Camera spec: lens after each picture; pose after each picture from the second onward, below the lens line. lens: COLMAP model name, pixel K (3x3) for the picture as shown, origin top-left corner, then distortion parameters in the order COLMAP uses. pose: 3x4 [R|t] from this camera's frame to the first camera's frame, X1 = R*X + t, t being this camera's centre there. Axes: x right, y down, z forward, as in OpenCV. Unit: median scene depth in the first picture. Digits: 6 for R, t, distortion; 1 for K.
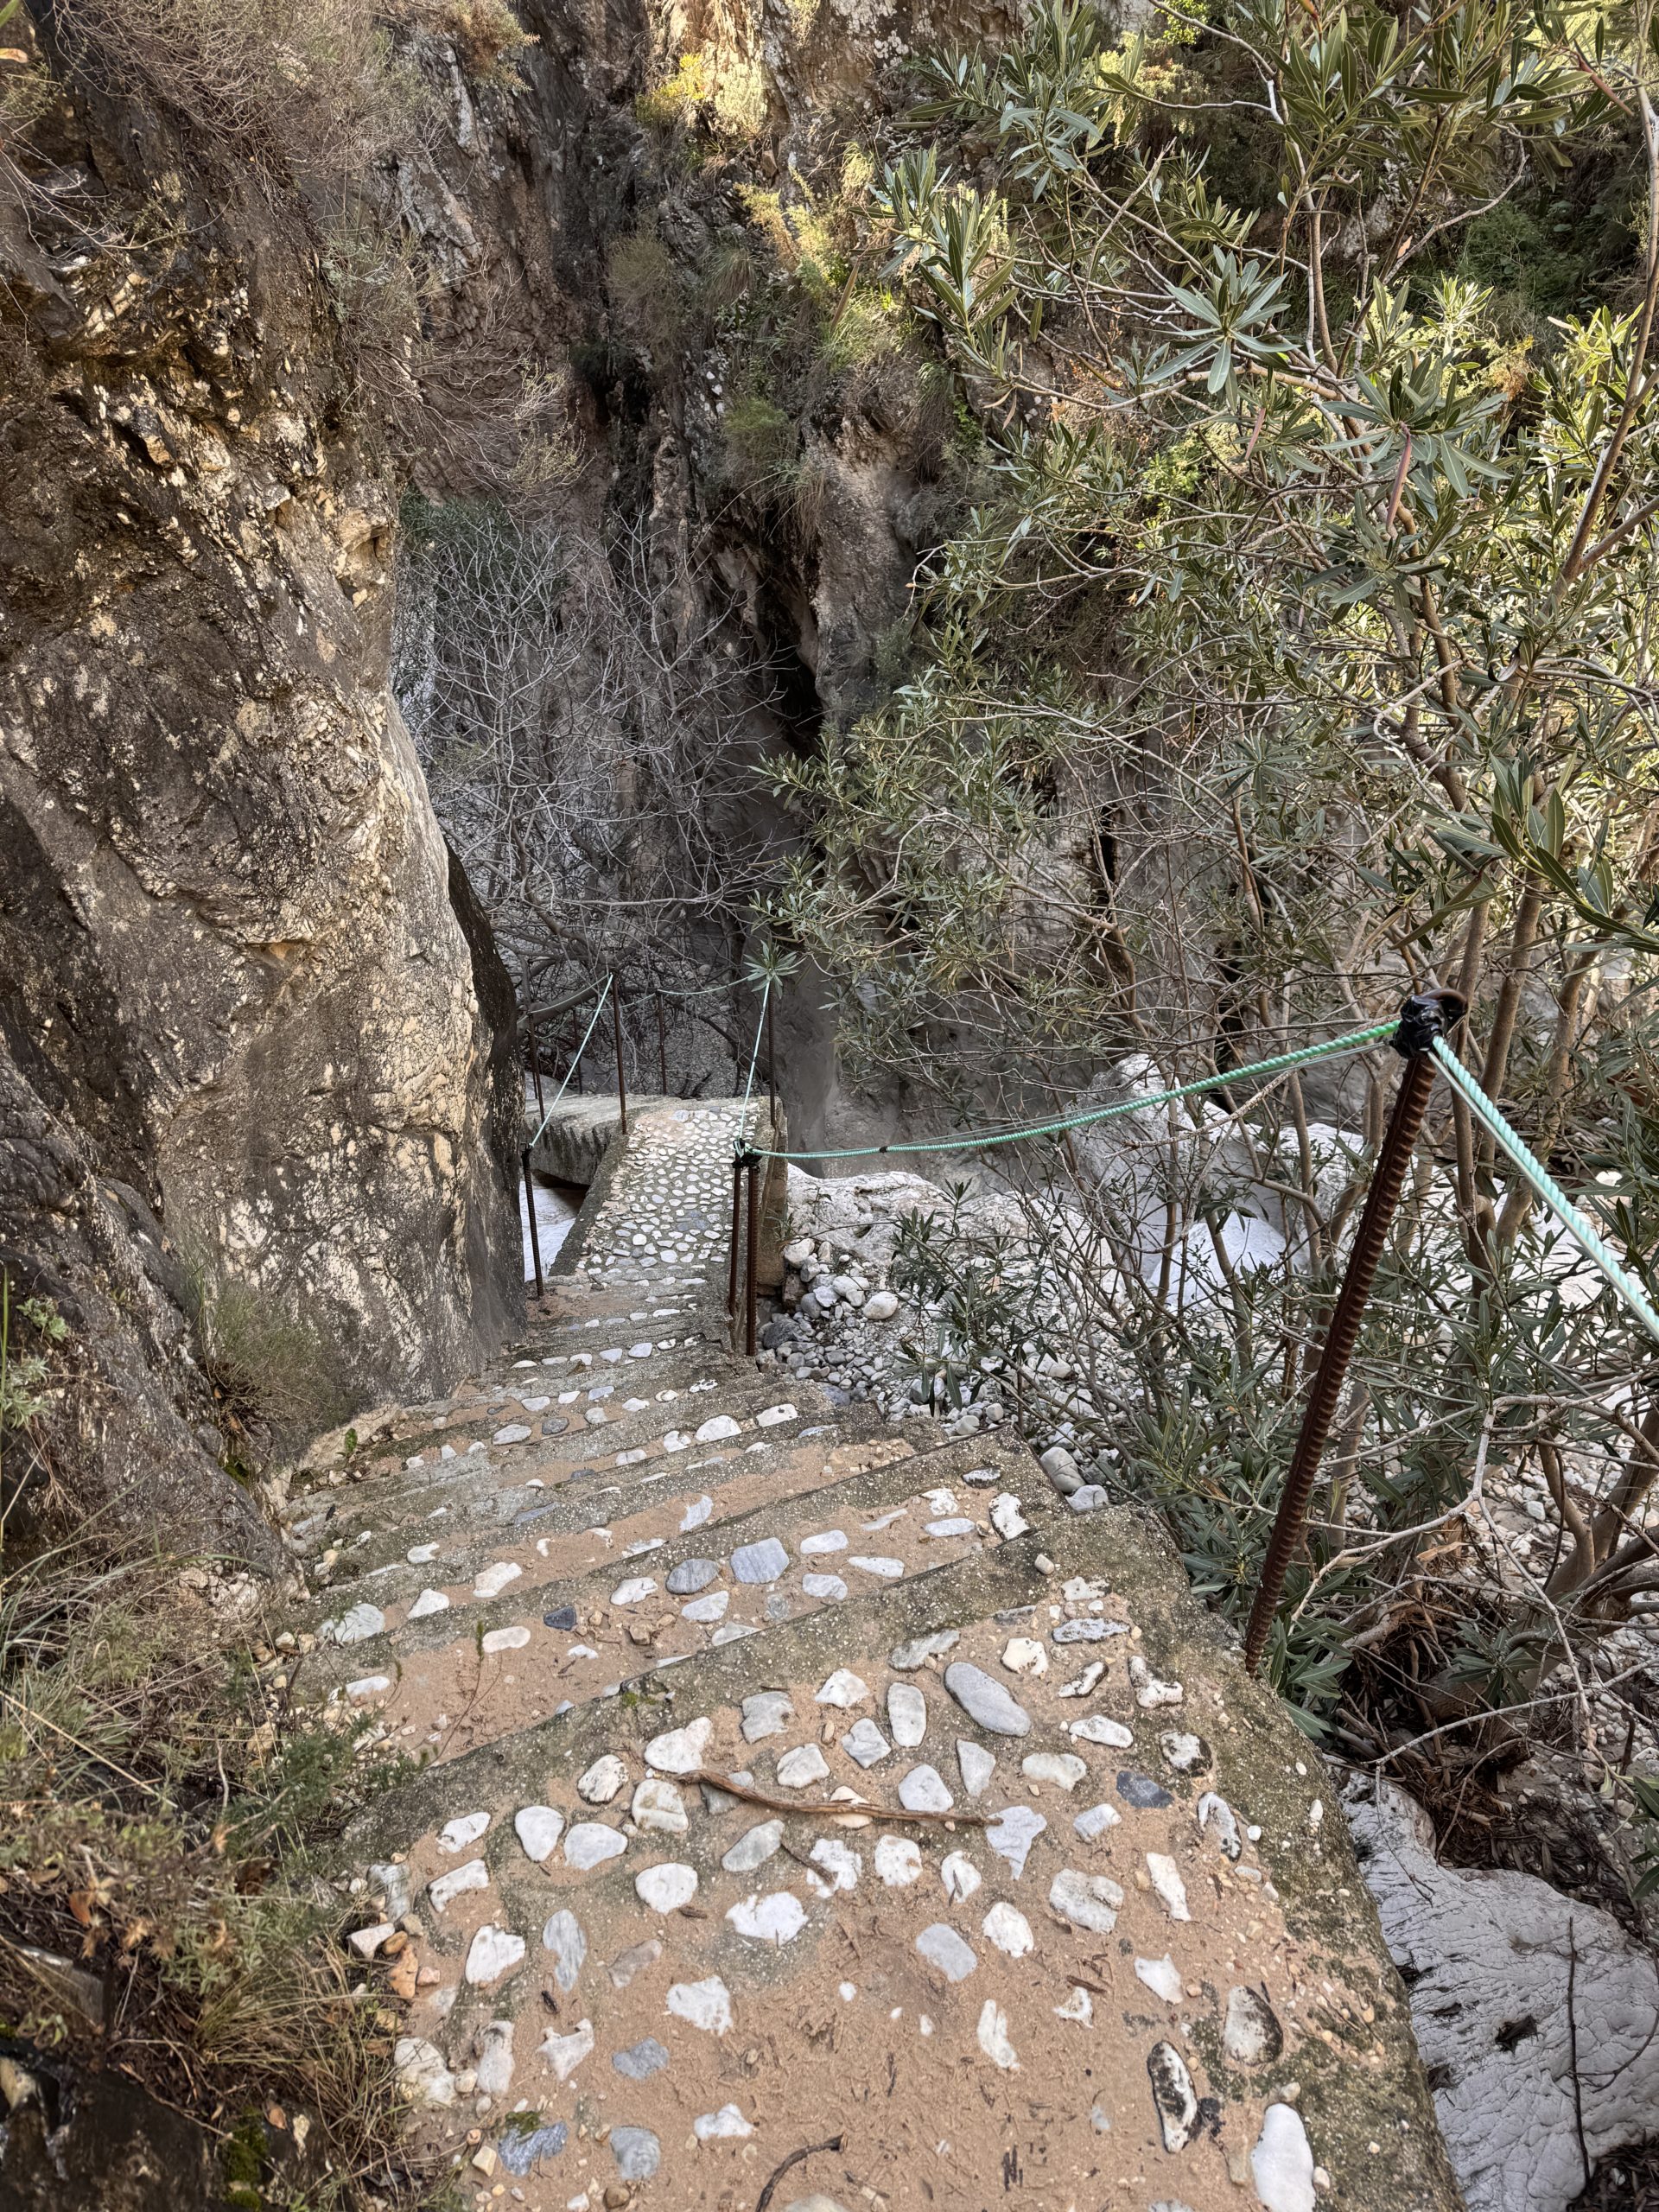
lens RADIAL K [[1530.2, 0, 826.3], [0, 1530.2, 1117.9], [0, 0, 1]] dist [0.006523, -0.023738]
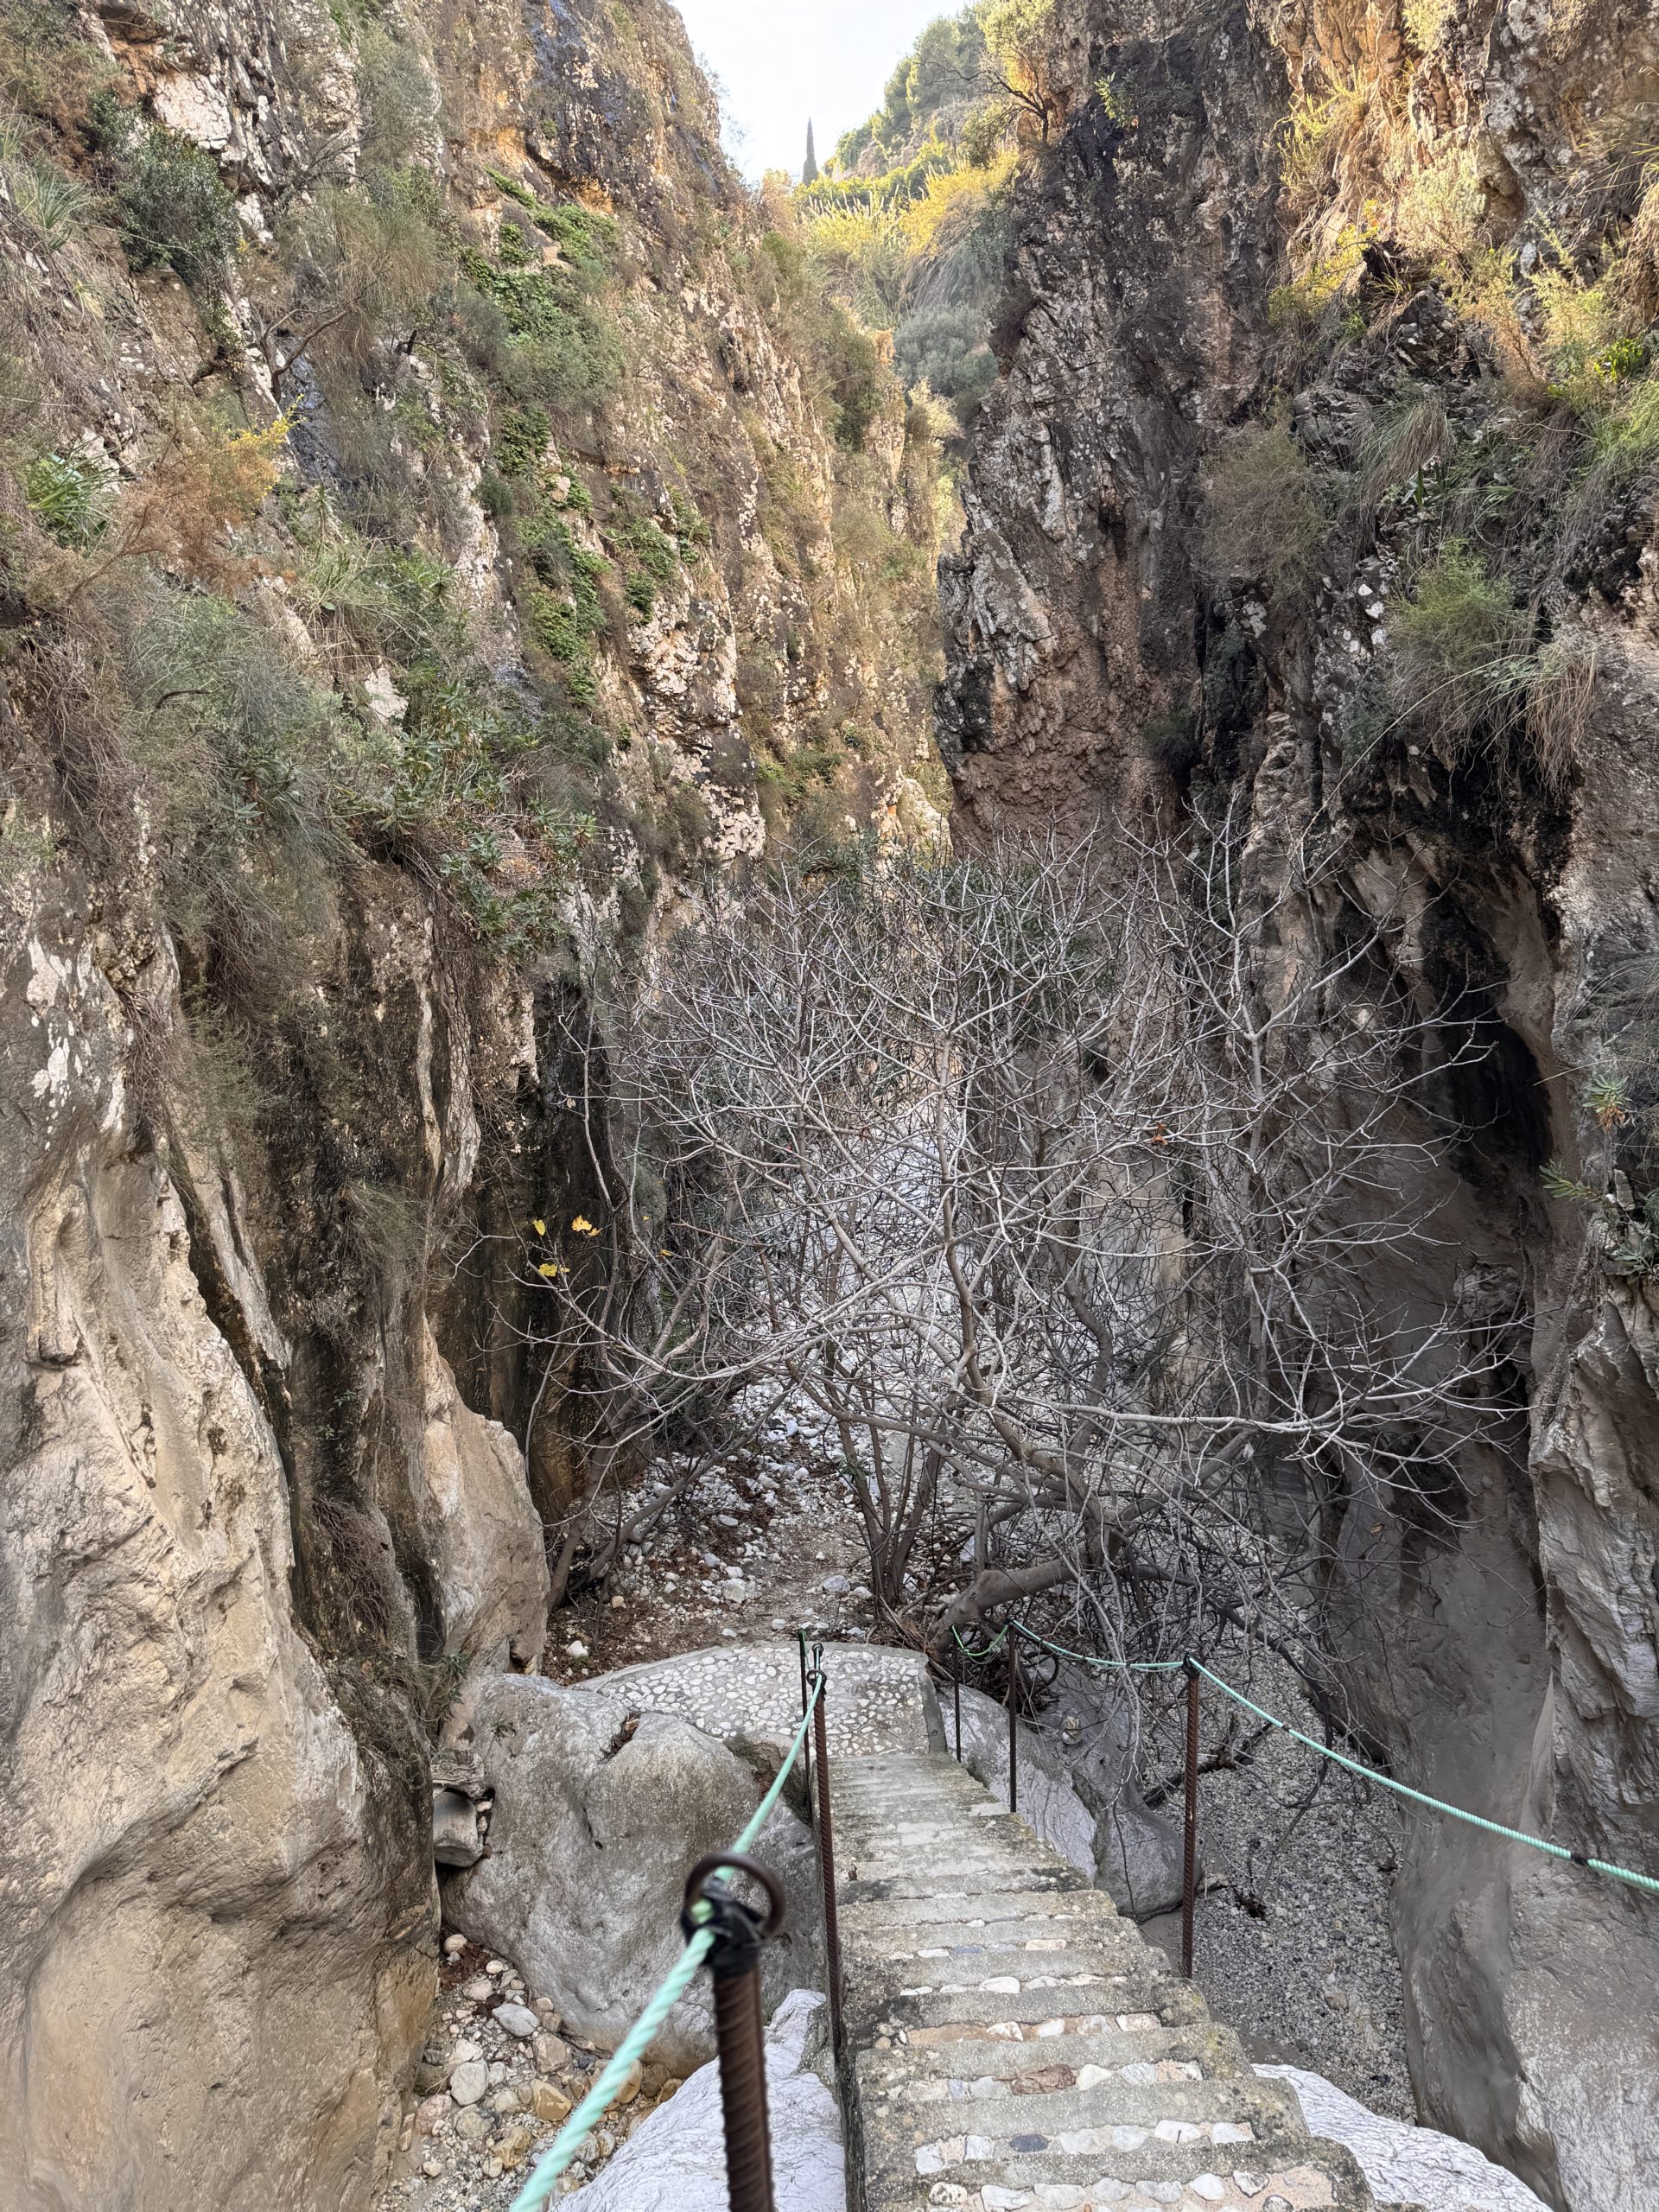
lens RADIAL K [[1545.9, 0, 827.6], [0, 1545.9, 1117.0], [0, 0, 1]] dist [0.042953, -0.082628]
pose [[0.936948, 0.048203, -0.346129, -0.049386], [-0.160665, 0.938980, -0.304143, -0.053211], [0.310347, 0.340577, 0.887520, 0.424748]]
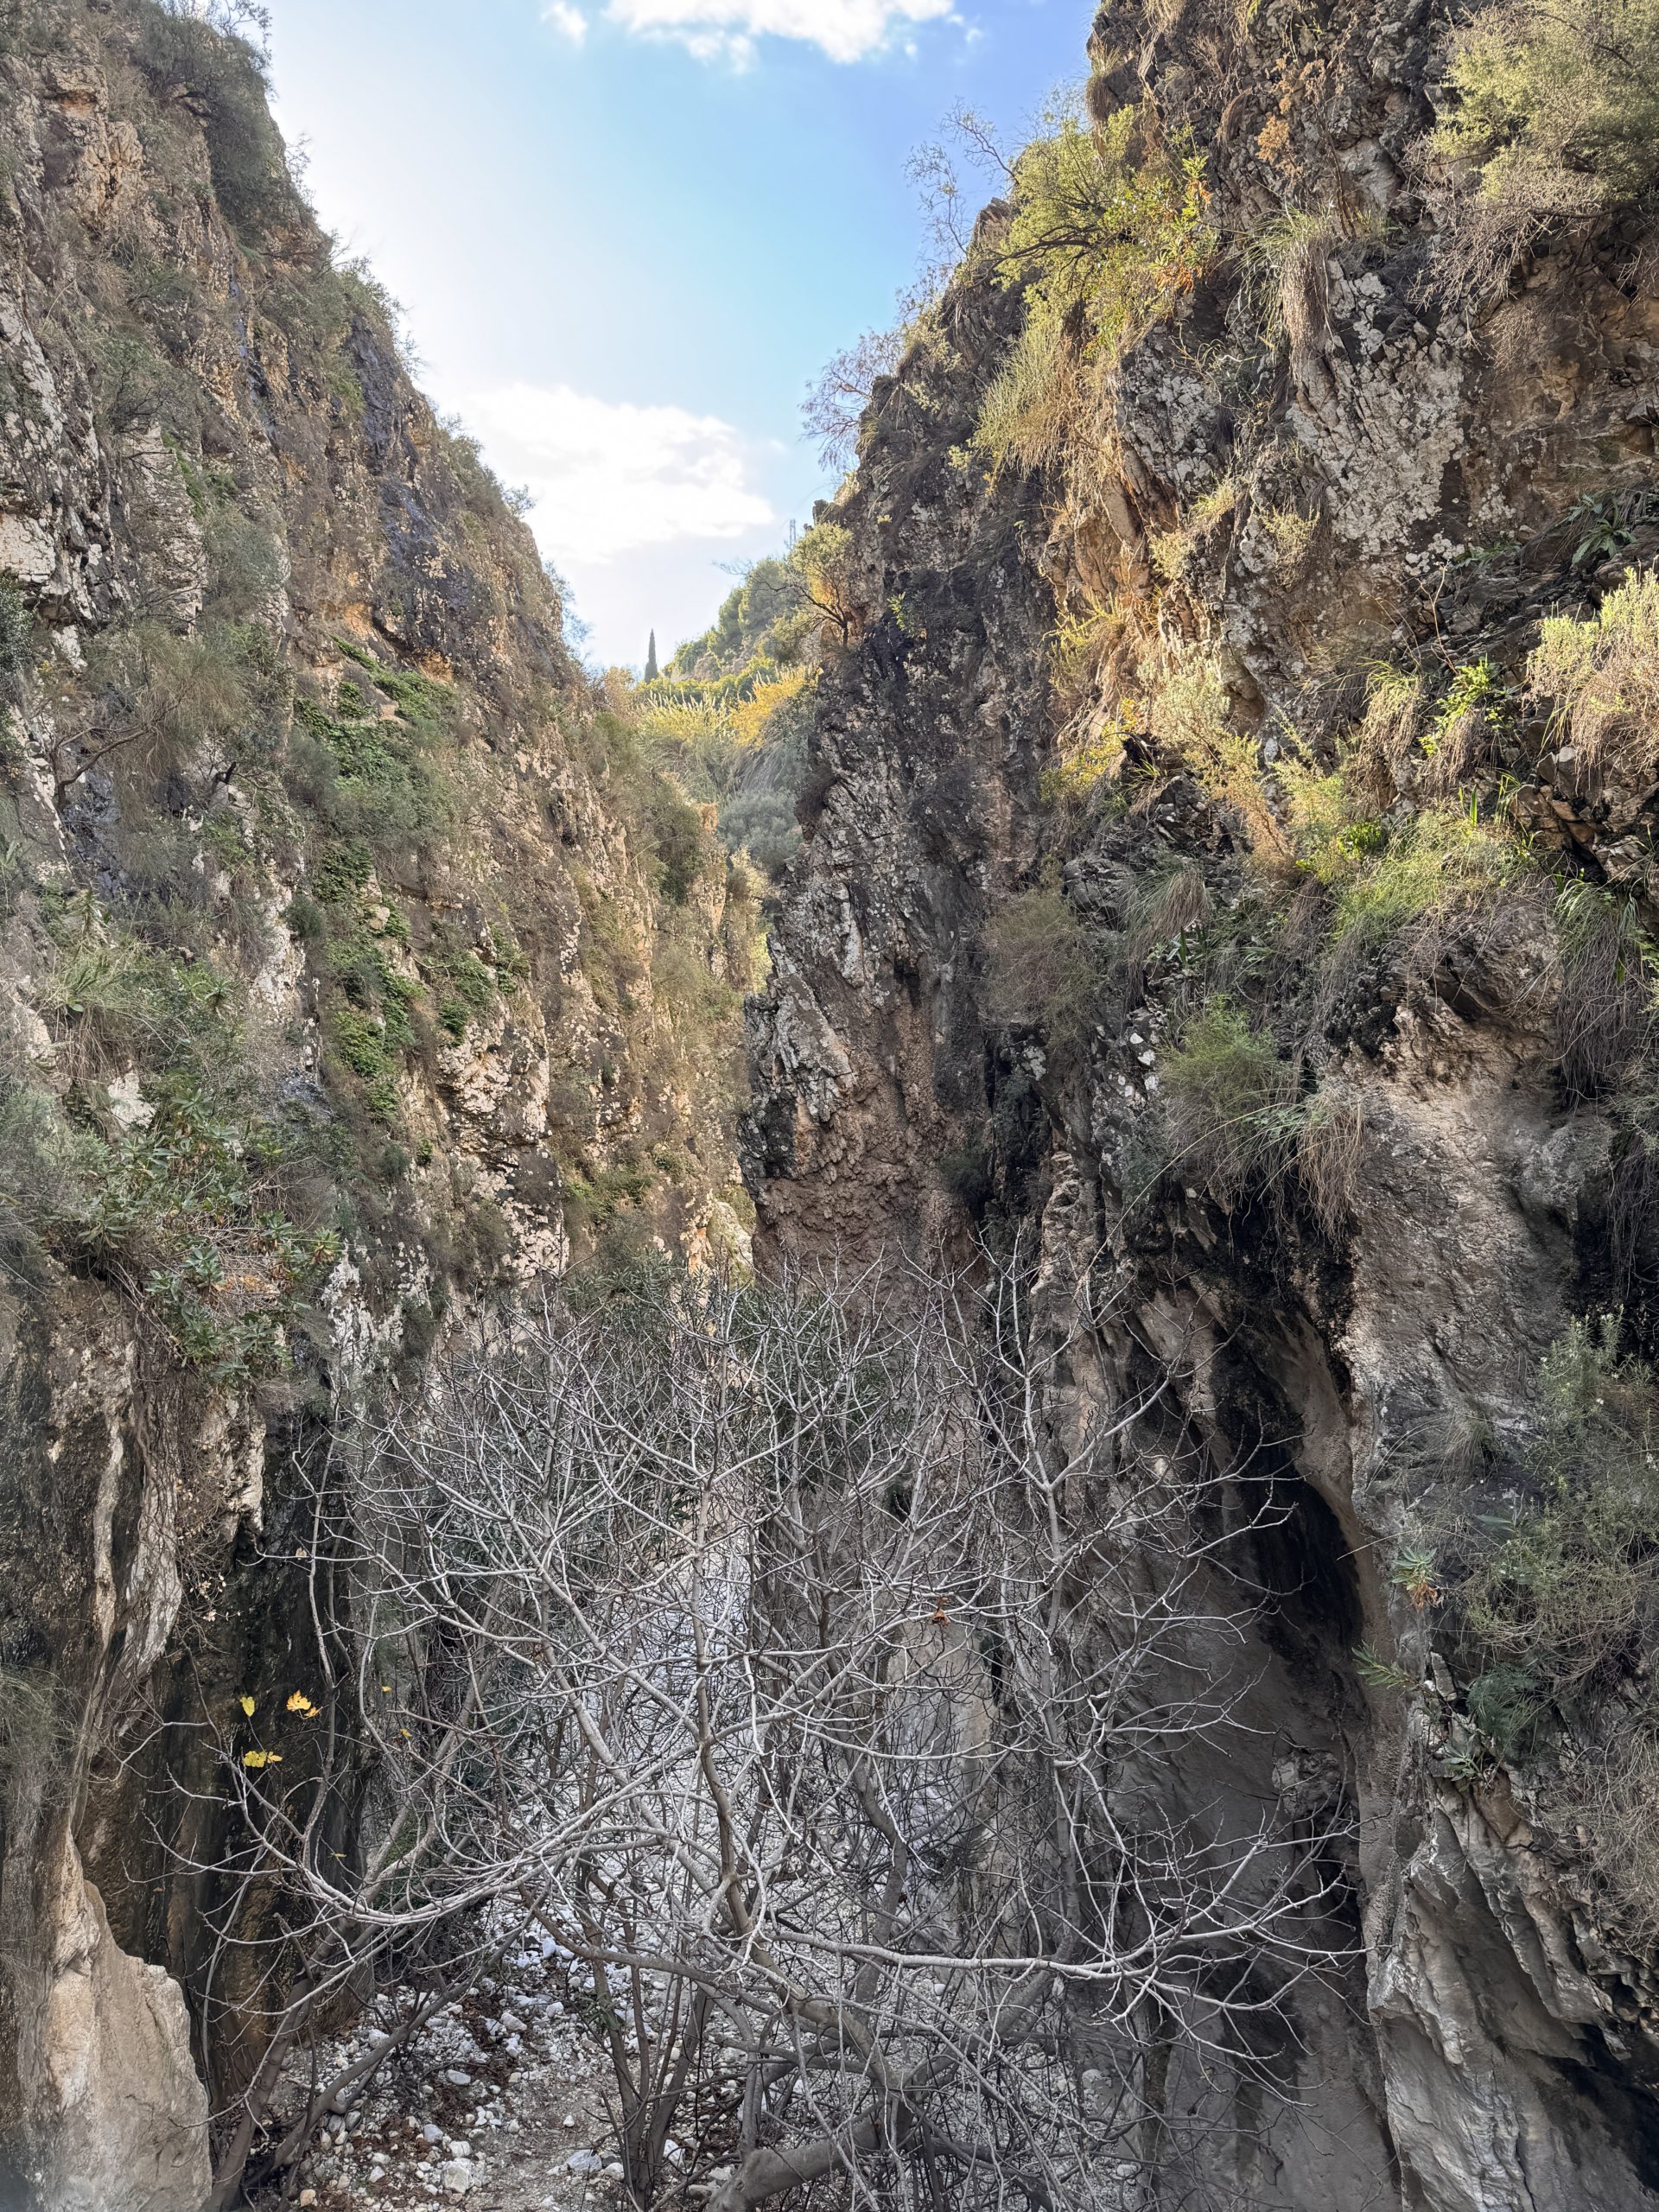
lens RADIAL K [[1530.2, 0, 826.3], [0, 1530.2, 1117.9], [0, 0, 1]] dist [0.006523, -0.023738]
pose [[0.970755, -0.010881, -0.239826, -0.047273], [-0.129028, 0.818781, -0.559418, -0.081710], [0.202452, 0.574002, 0.793432, 0.467886]]
